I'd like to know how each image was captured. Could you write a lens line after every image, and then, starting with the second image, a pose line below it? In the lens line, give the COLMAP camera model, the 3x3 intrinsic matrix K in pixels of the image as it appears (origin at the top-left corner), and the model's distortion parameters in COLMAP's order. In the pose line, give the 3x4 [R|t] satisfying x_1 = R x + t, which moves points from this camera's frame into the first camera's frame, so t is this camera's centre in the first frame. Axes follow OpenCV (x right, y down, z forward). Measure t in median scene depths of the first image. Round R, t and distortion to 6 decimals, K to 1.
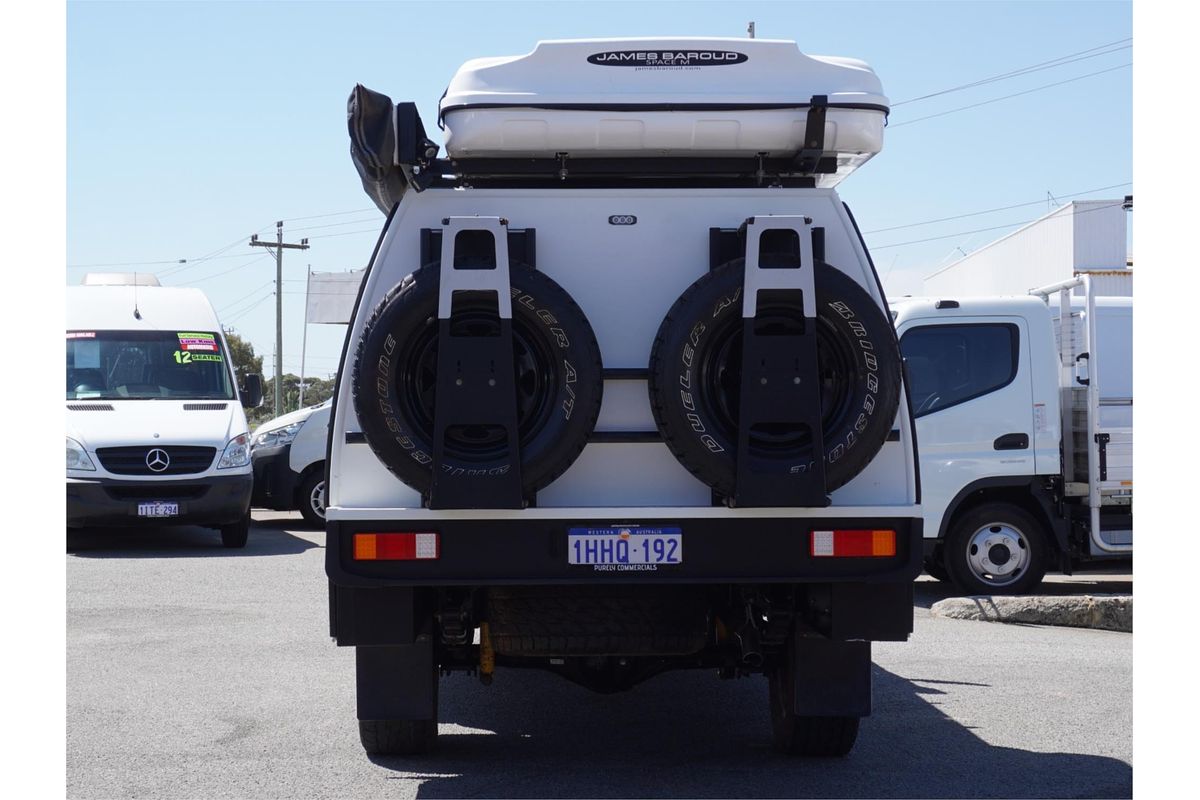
lens RADIAL K [[1949.3, 0, 600.0], [0, 1949.3, 400.0], [0, 0, 1]] dist [0.012951, 0.050458]
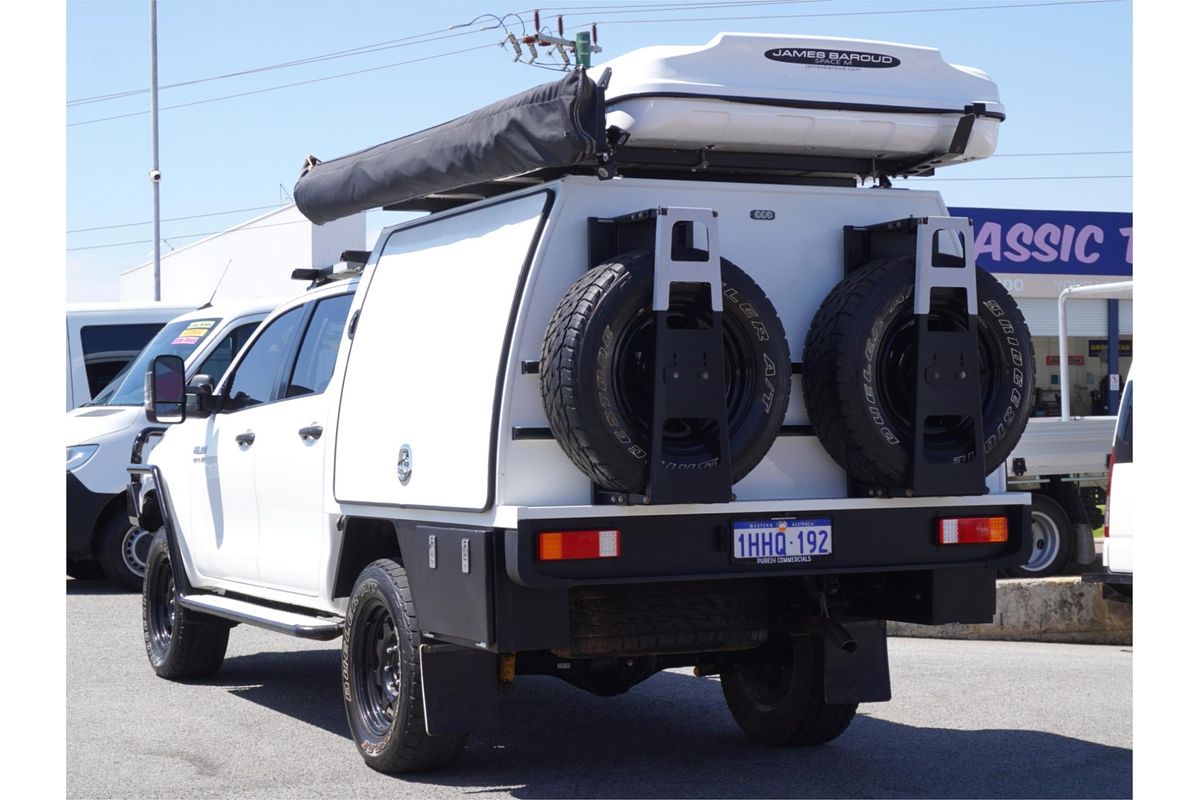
lens RADIAL K [[2187.1, 0, 600.0], [0, 2187.1, 400.0], [0, 0, 1]] dist [0.007436, 0.061924]
pose [[0.916004, -0.000667, 0.401167, -0.527685], [0.000439, 1.000000, 0.000660, 0.002495], [-0.401168, -0.000429, 0.916005, 0.002518]]
